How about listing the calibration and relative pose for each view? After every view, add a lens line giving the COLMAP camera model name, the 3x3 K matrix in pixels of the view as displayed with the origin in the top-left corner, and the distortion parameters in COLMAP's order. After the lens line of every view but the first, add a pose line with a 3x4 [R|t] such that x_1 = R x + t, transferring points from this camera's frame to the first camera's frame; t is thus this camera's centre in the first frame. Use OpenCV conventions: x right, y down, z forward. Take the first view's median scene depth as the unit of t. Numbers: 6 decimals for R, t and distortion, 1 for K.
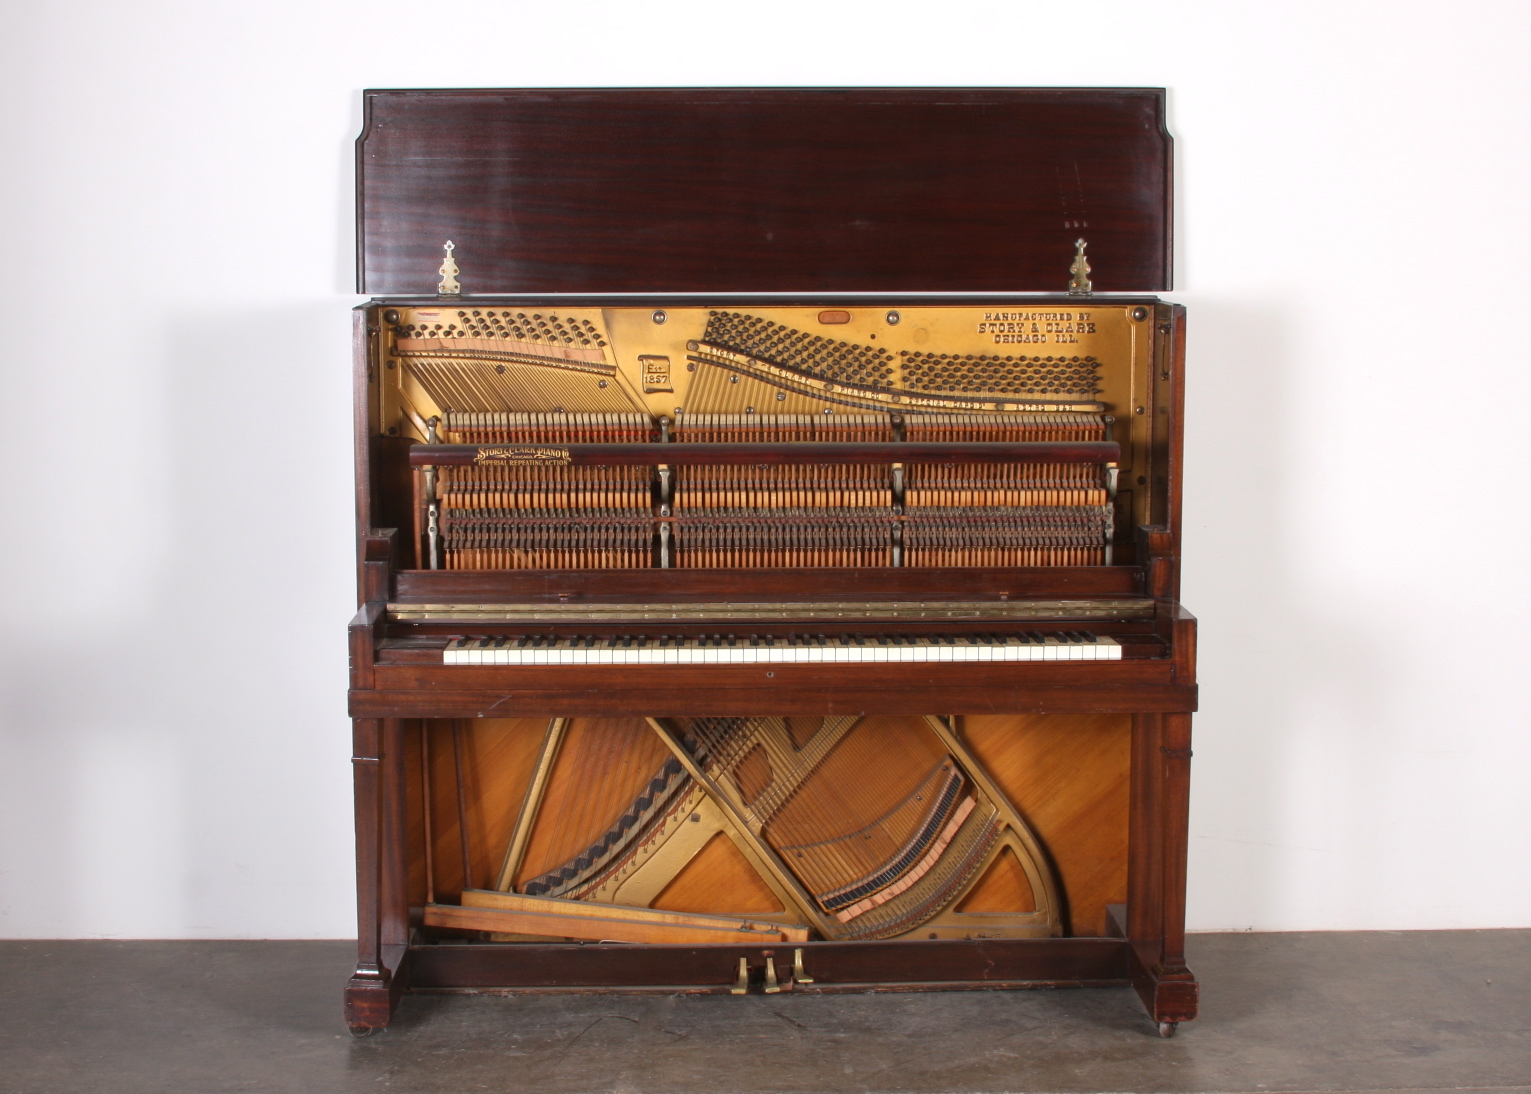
lens RADIAL K [[2498.2, 0, 765.5], [0, 2498.2, 547.0], [0, 0, 1]] dist [-0.177459, -0.031119]
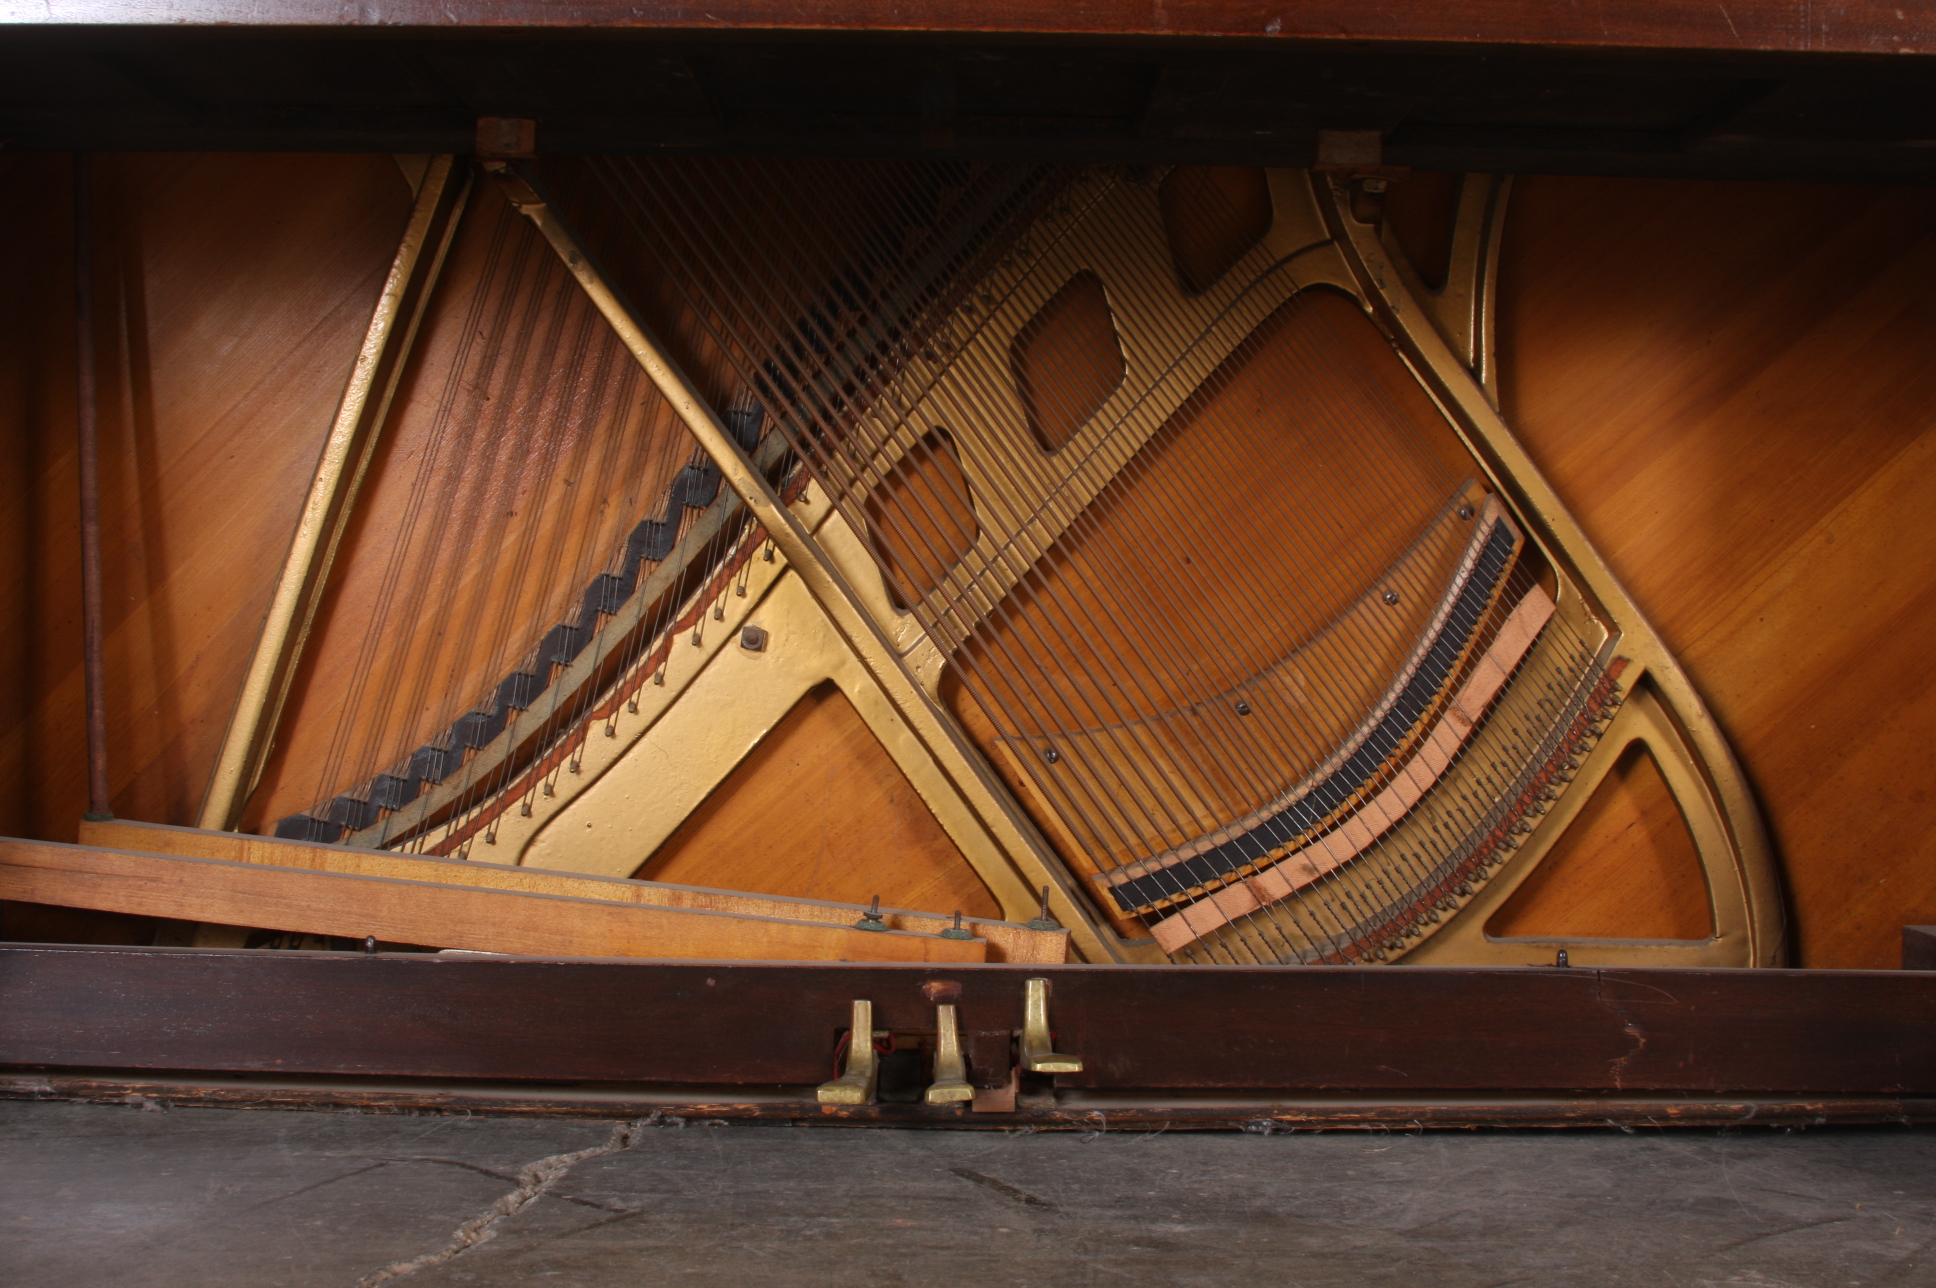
lens RADIAL K [[2620.4, 0, 968.0], [0, 2620.4, 644.0], [0, 0, 1]] dist [-0.158387, 0.001593]
pose [[0.999430, 0.020775, -0.026600, 0.012722], [-0.023625, 0.993458, -0.111729, 0.160466], [0.024104, 0.112294, 0.993383, 0.677936]]
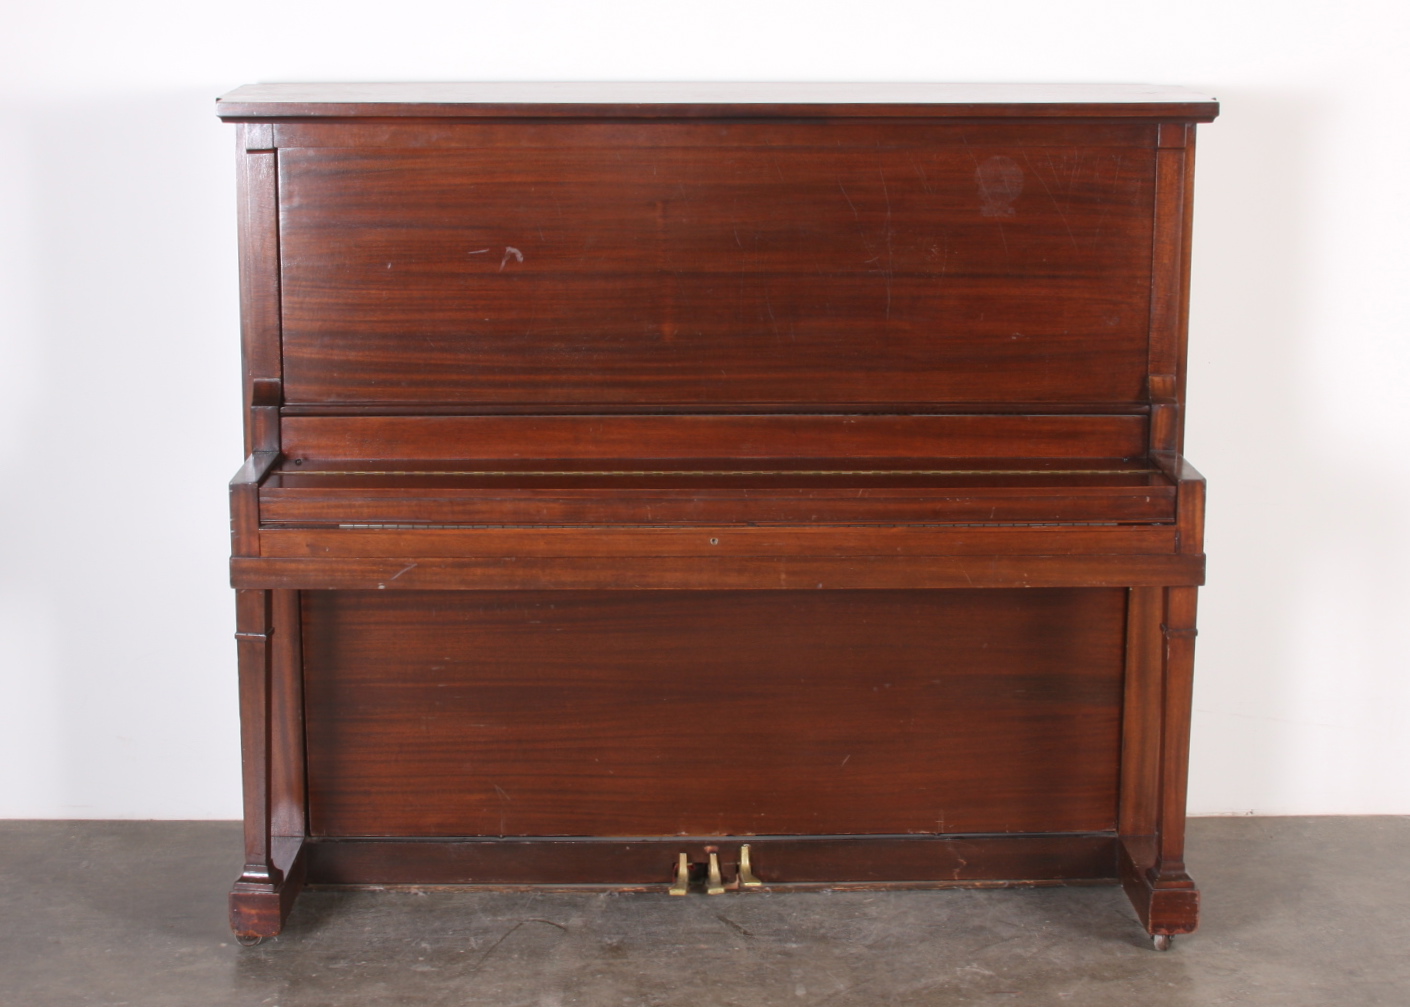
lens RADIAL K [[2533.9, 0, 683.1], [0, 2533.9, 504.3], [0, 0, 1]] dist [-0.187849, 0.145465]
pose [[0.999873, 0.005167, -0.015081, 0.004080], [-0.004092, 0.997502, 0.070515, -0.022485], [0.015408, -0.070444, 0.997397, 0.114252]]
